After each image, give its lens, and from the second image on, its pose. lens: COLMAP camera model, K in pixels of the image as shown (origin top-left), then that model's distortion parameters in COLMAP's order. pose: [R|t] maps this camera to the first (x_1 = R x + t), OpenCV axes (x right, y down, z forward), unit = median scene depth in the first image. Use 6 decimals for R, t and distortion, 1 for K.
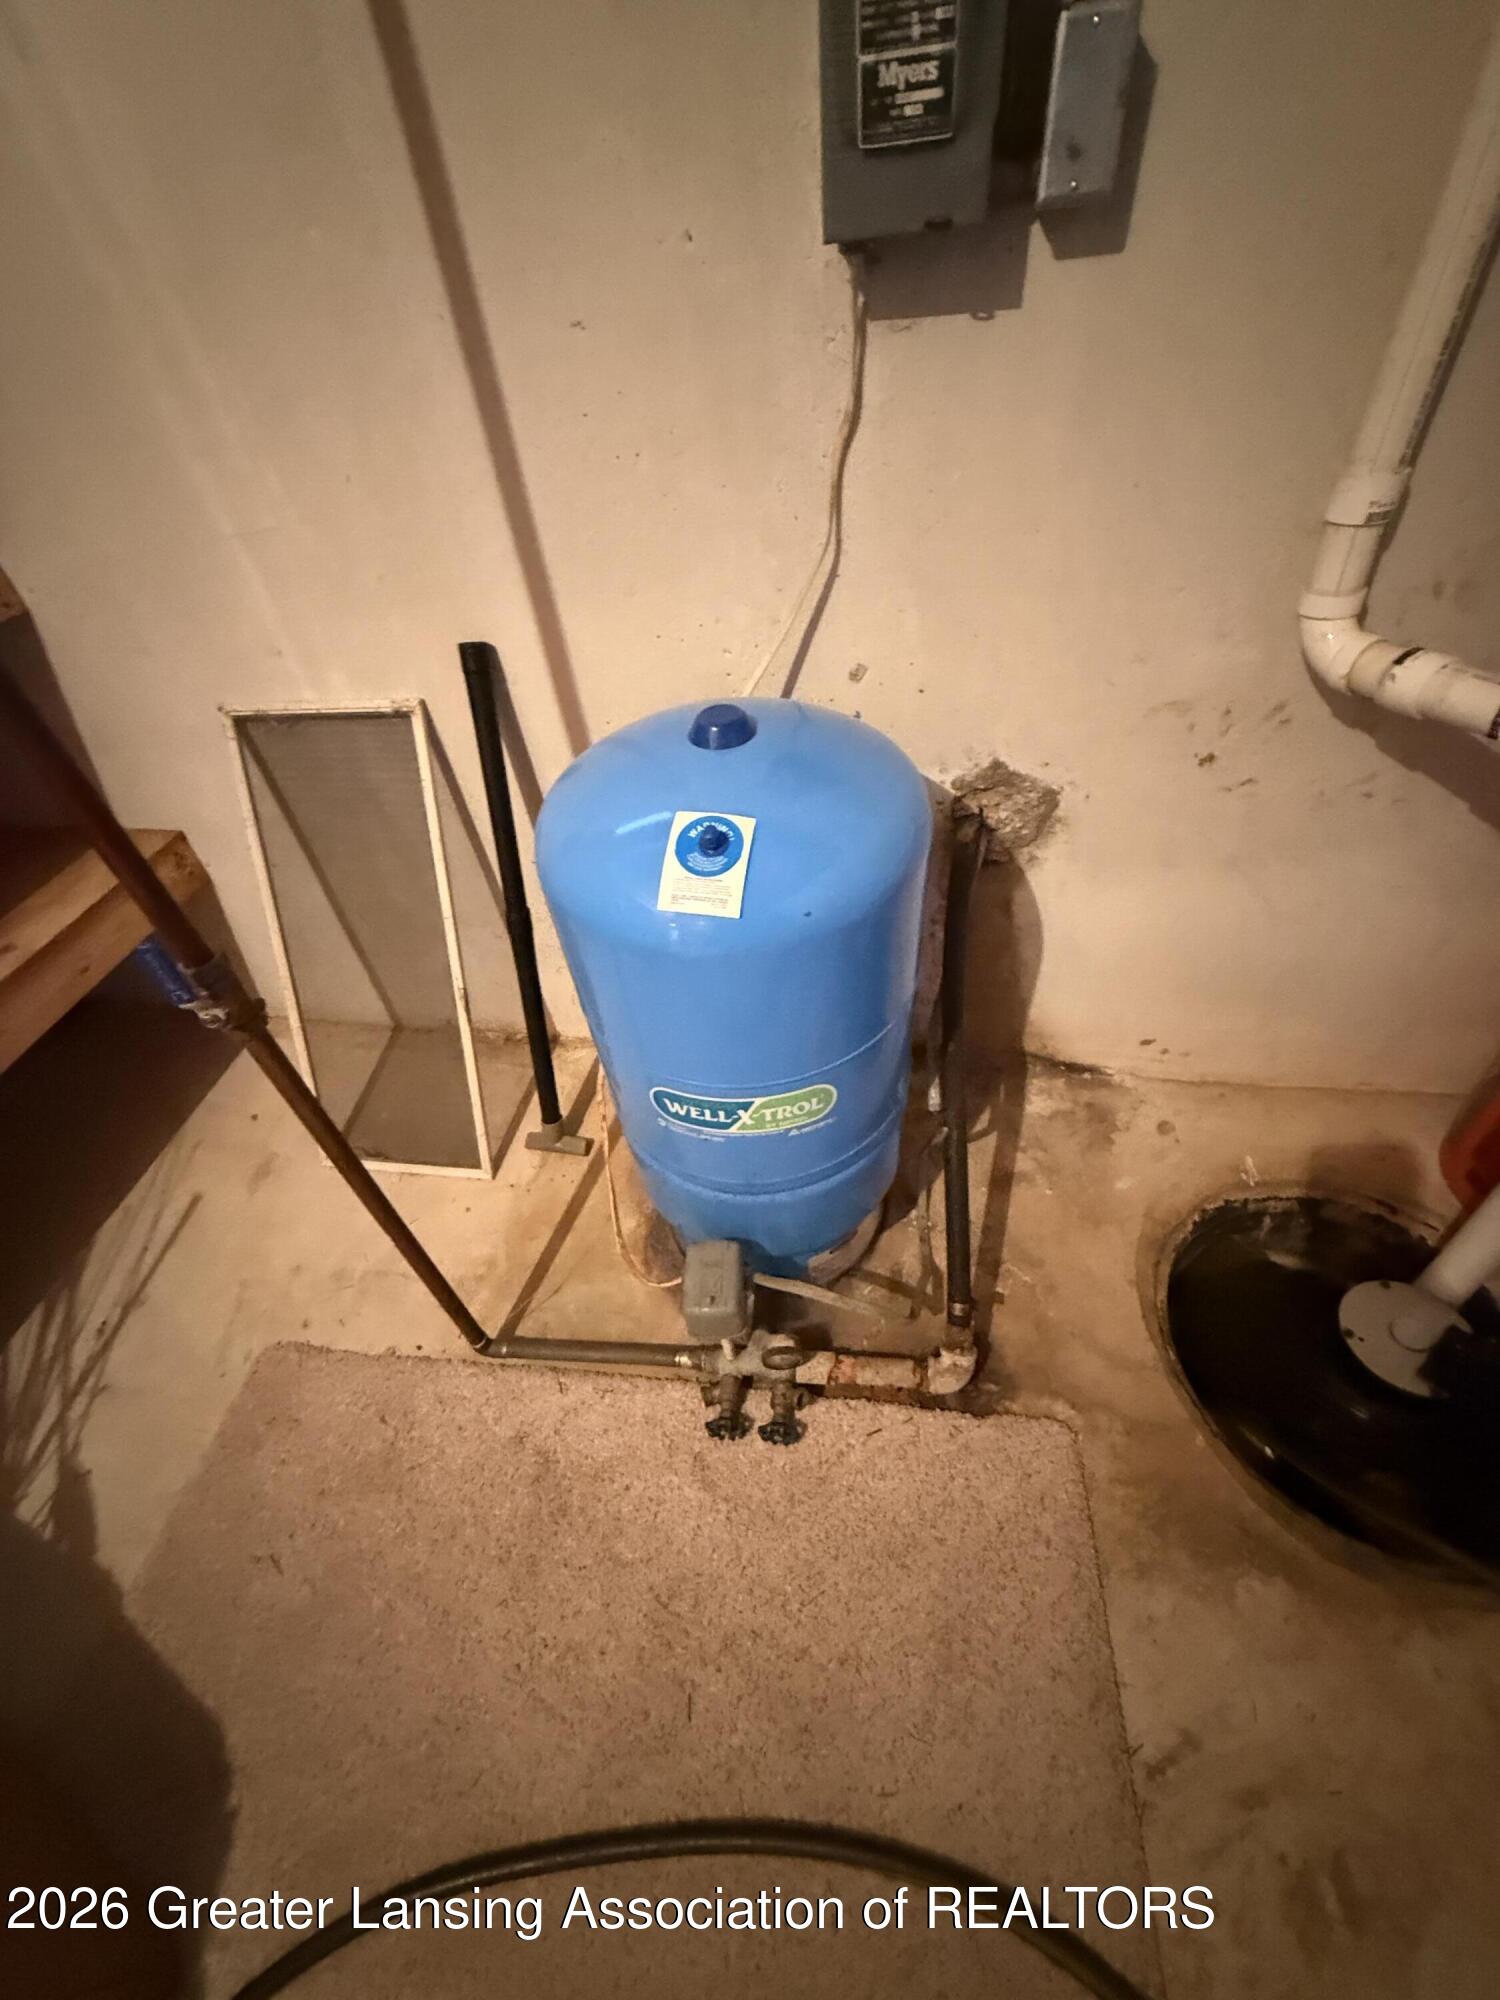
lens RADIAL K [[806.8, 0, 754.5], [0, 806.8, 1001.9], [0, 0, 1]] dist [-0.003677, -0.000585]
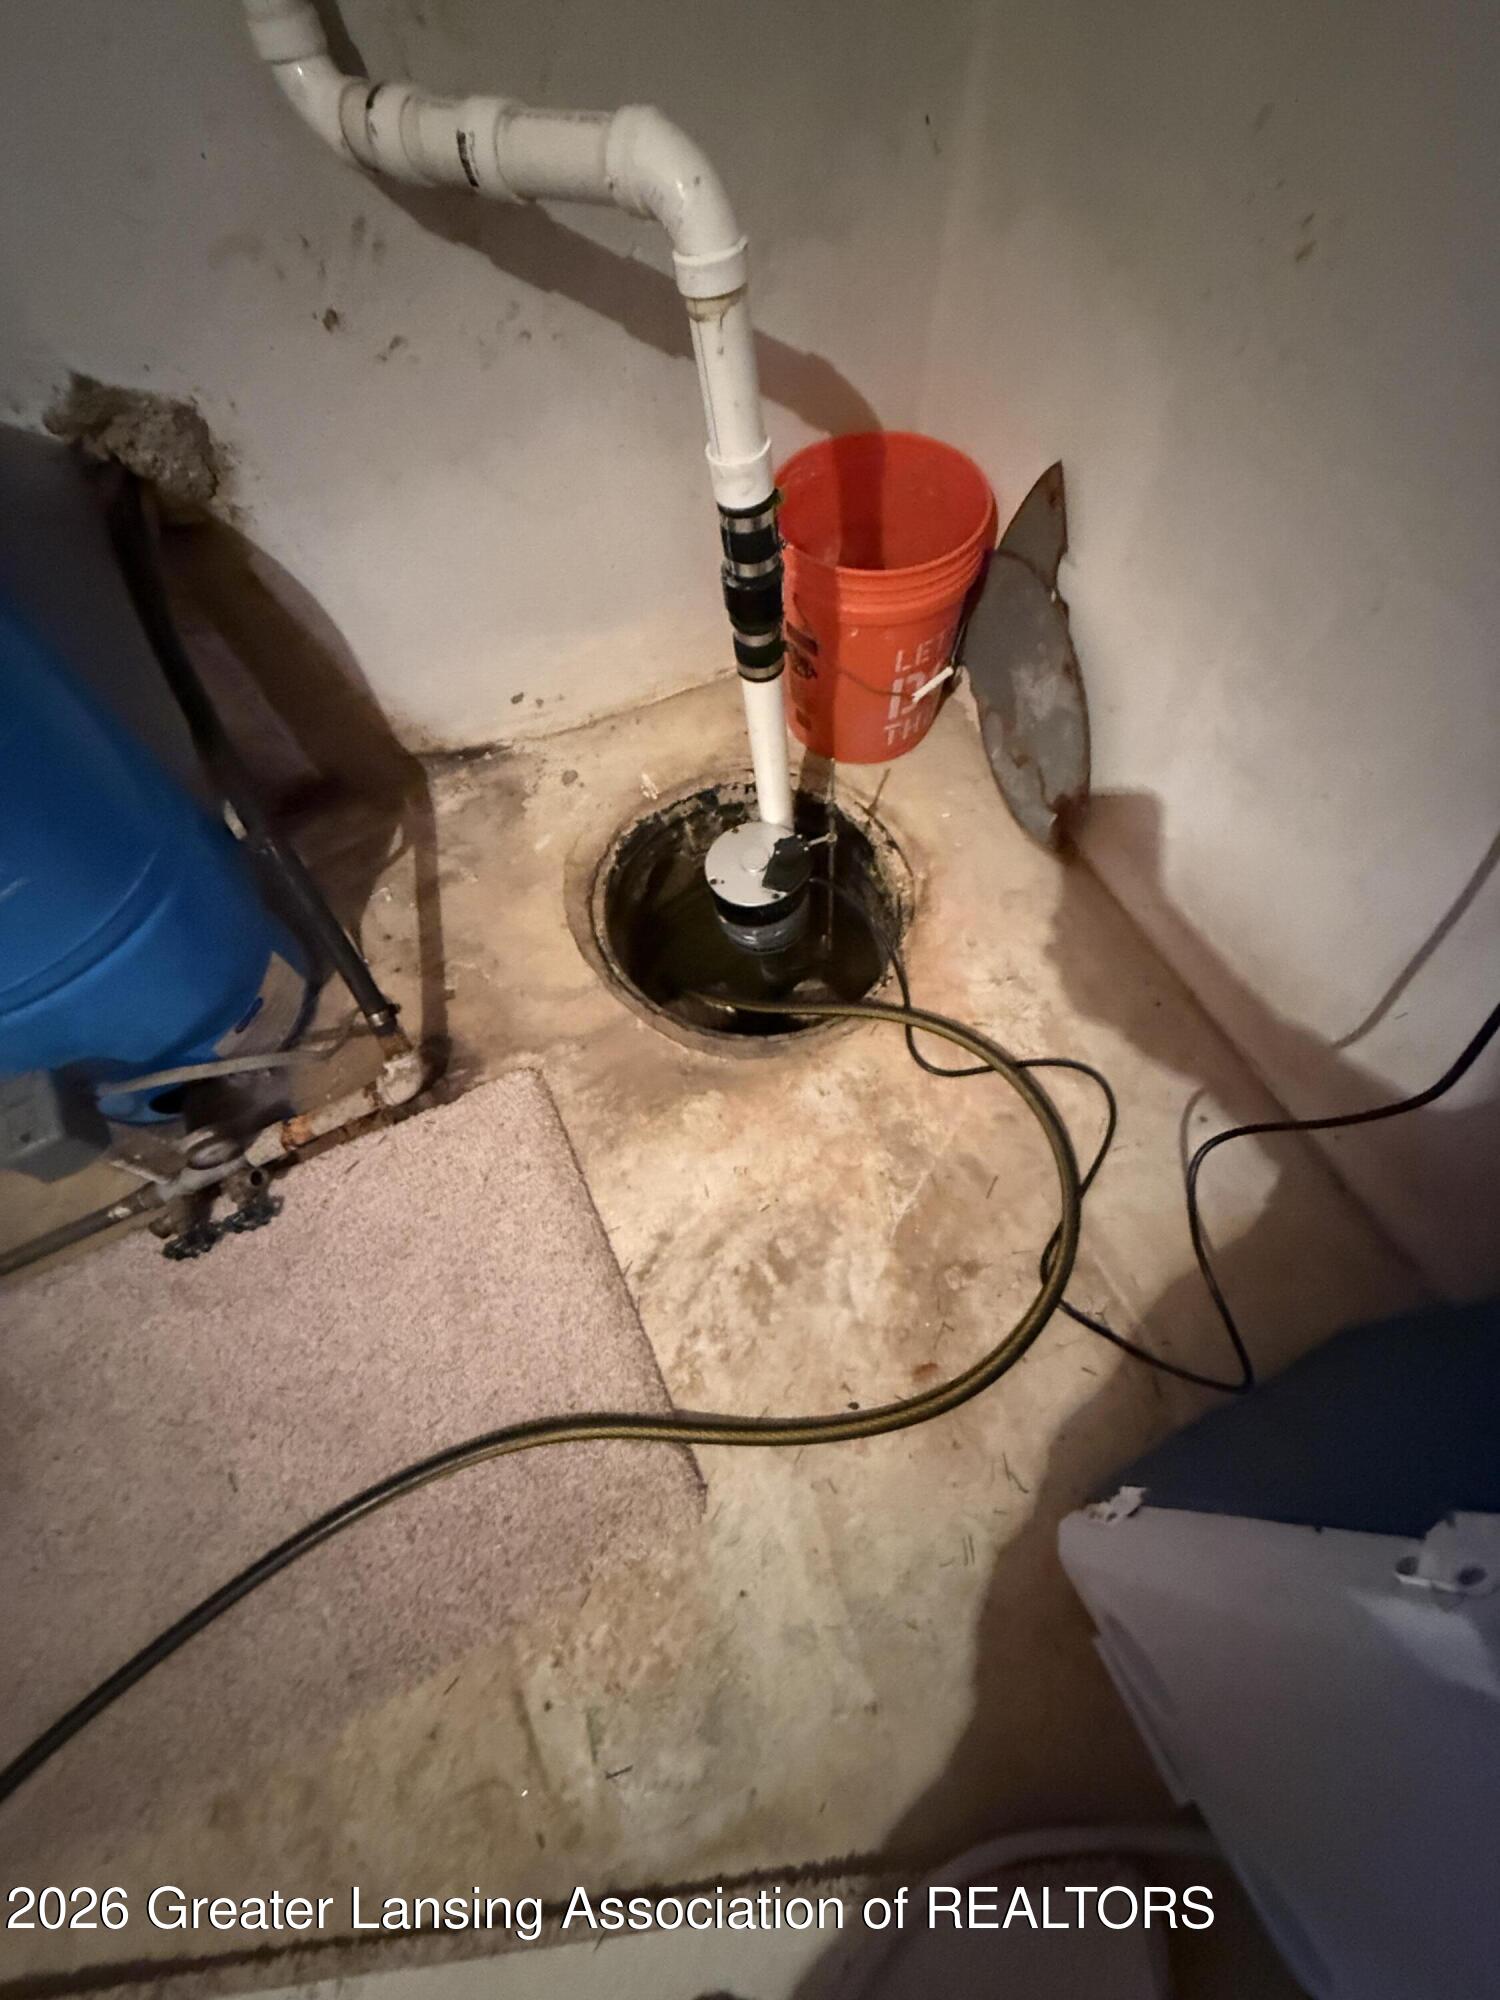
lens RADIAL K [[806.8, 0, 753.7], [0, 806.8, 1002.7], [0, 0, 1]] dist [-0.003677, -0.000585]
pose [[0.830738, -0.448304, 0.329996, 0.310155], [0.340758, 0.878305, 0.335357, 0.185532], [-0.440179, -0.166146, 0.882405, -0.056008]]
